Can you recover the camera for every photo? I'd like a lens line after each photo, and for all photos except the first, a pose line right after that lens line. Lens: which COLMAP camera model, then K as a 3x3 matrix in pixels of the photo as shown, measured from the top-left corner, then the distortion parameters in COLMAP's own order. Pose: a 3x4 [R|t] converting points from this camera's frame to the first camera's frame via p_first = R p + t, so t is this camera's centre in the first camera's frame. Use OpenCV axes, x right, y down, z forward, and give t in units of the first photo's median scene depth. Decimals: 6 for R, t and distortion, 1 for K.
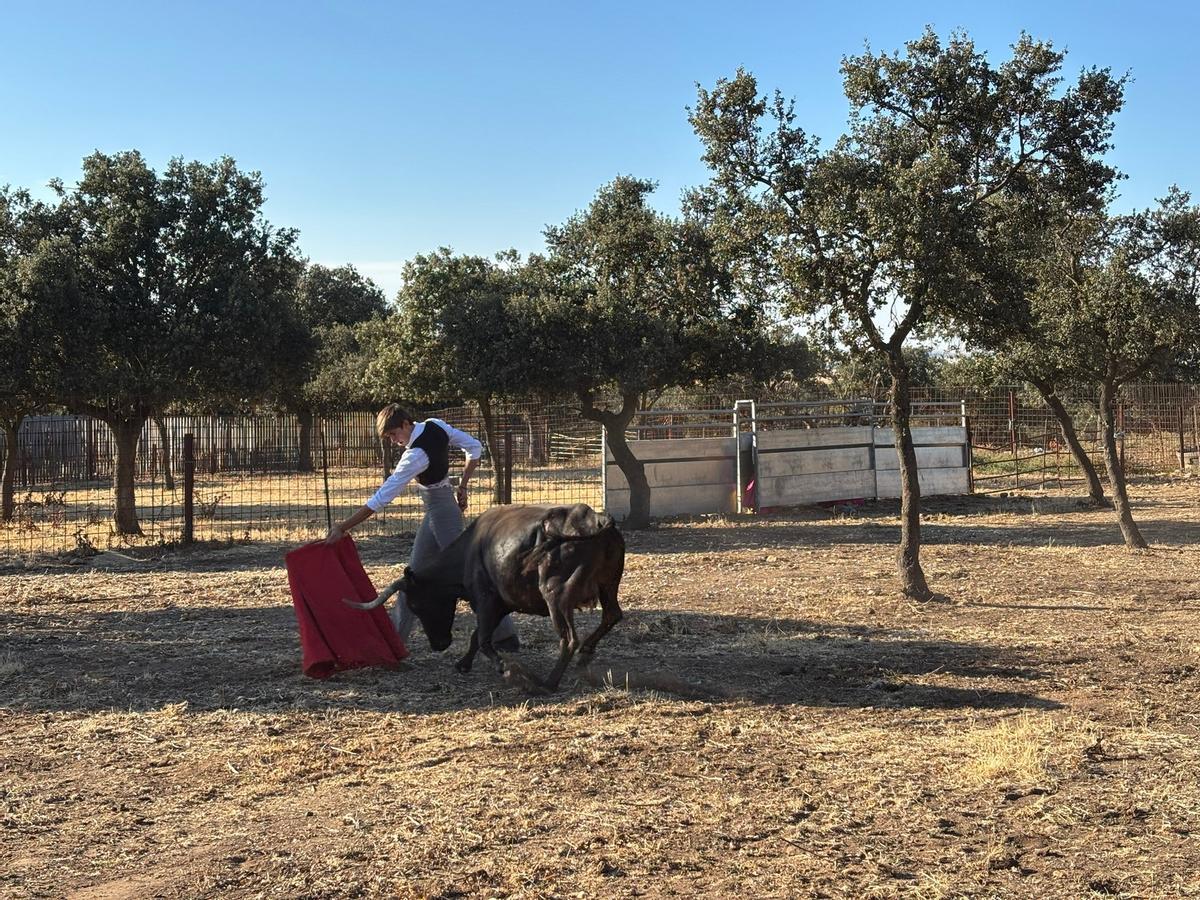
lens RADIAL K [[1791.8, 0, 596.3], [0, 1791.8, 445.7], [0, 0, 1]] dist [0.248554, -0.979416]
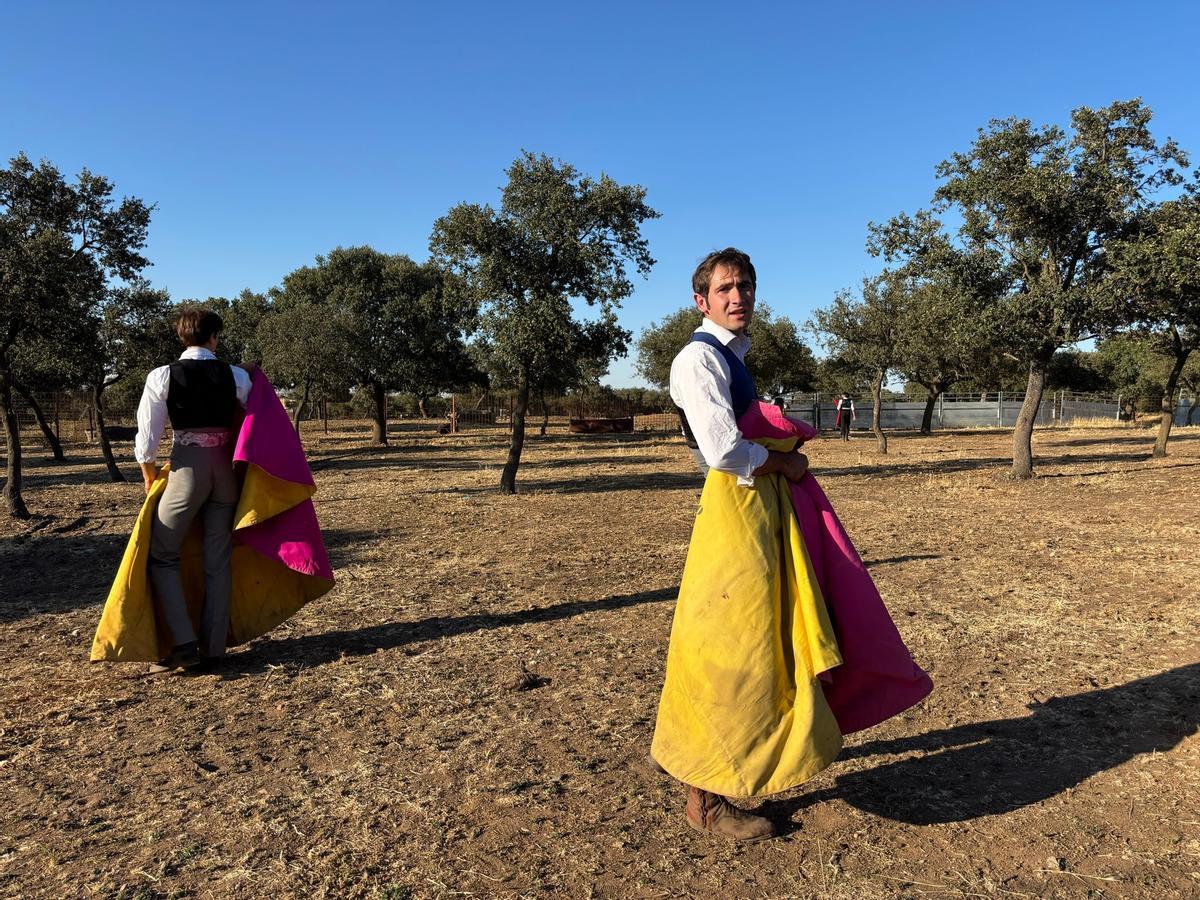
lens RADIAL K [[904.7, 0, 608.2], [0, 904.7, 440.3], [0, 0, 1]] dist [0.063009, -0.073863]
pose [[0.649164, -0.023265, 0.760292, -0.093487], [0.013397, 0.999727, 0.019153, 0.008907], [-0.760530, -0.002248, 0.649299, 0.102323]]
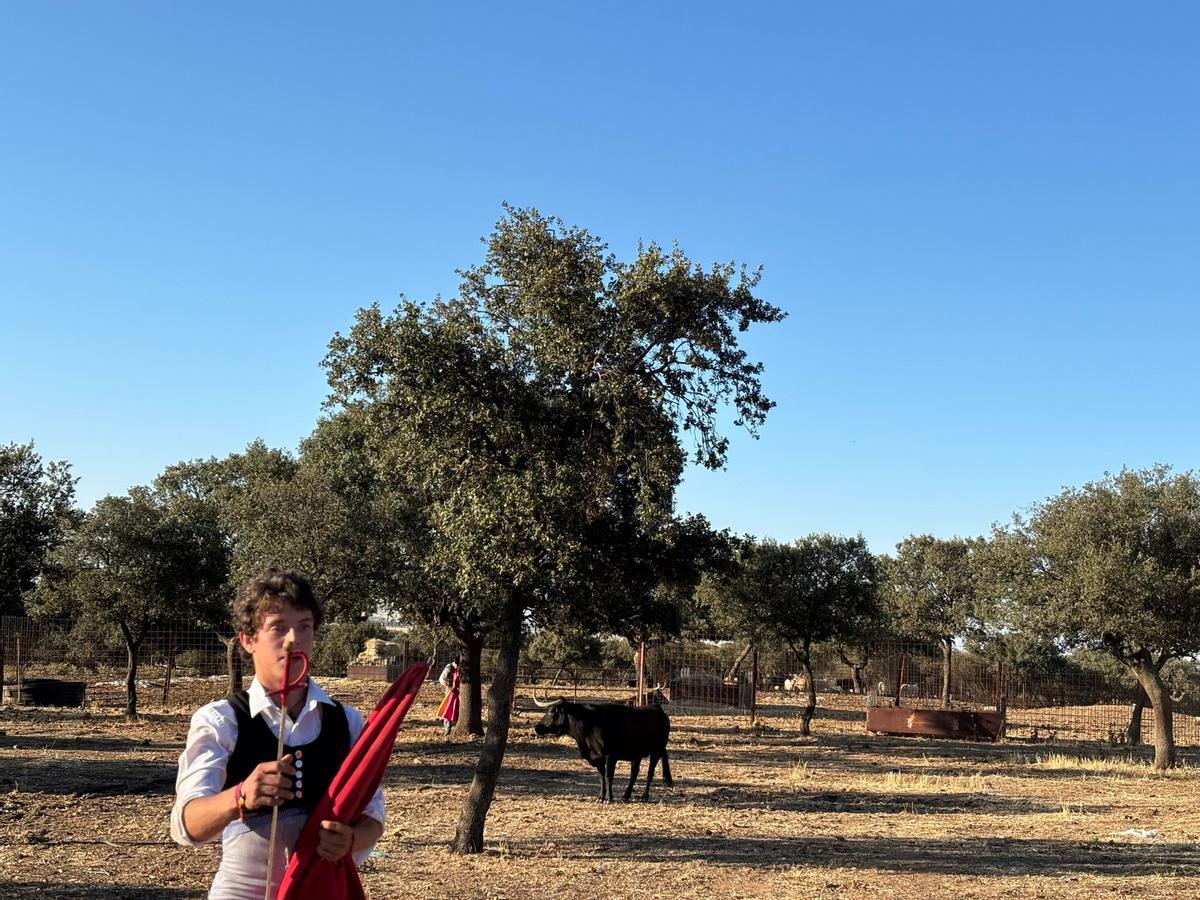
lens RADIAL K [[1791.8, 0, 589.3], [0, 1791.8, 436.3], [0, 0, 1]] dist [0.242654, -0.928837]
pose [[0.823066, 0.111757, 0.556841, 0.046868], [-0.037269, 0.988964, -0.143395, -0.000599], [-0.566721, 0.097271, 0.818148, -0.042550]]
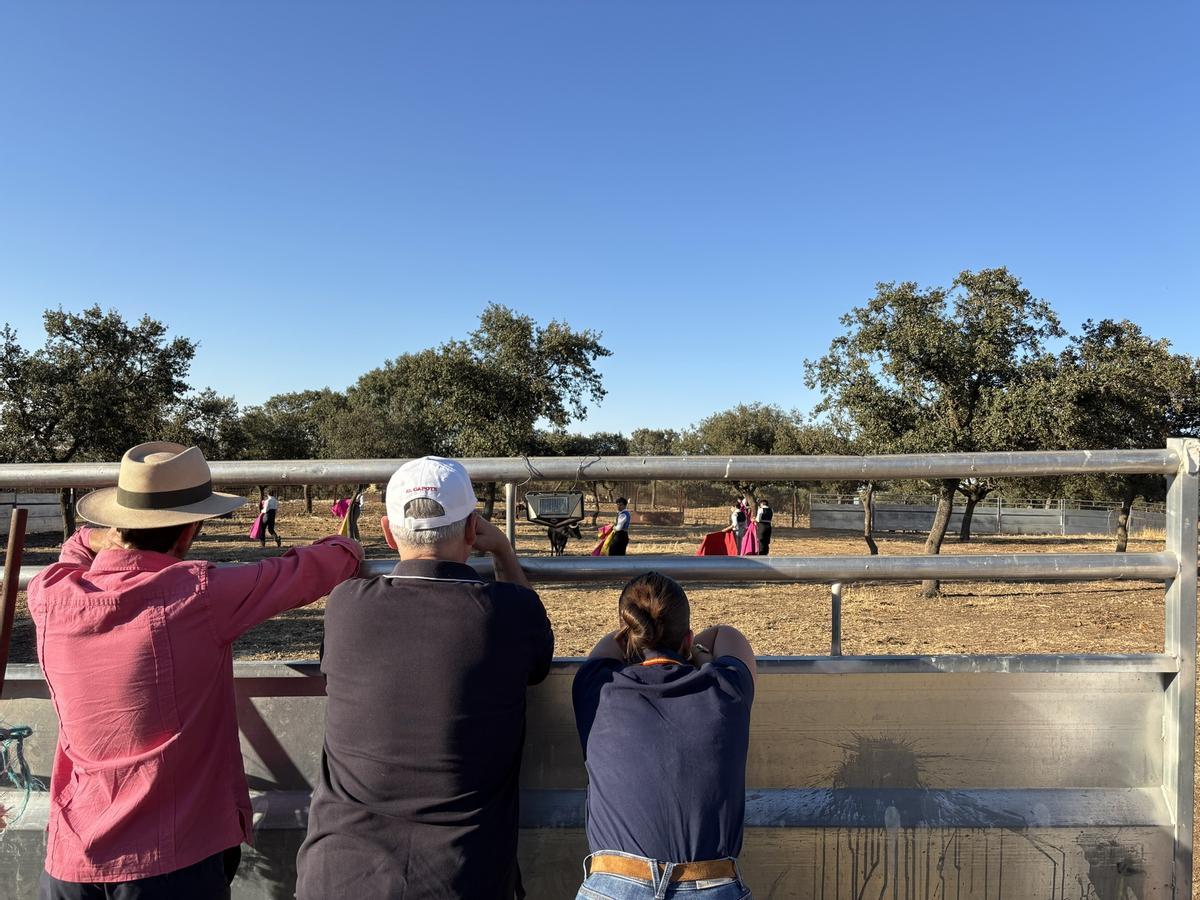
lens RADIAL K [[899.1, 0, 603.4], [0, 899.1, 445.4], [0, 0, 1]] dist [0.086097, -0.119349]
pose [[0.732805, 0.062281, 0.677582, -0.077251], [-0.021596, 0.997429, -0.068324, -0.018579], [-0.680095, 0.035435, 0.732267, -0.109107]]
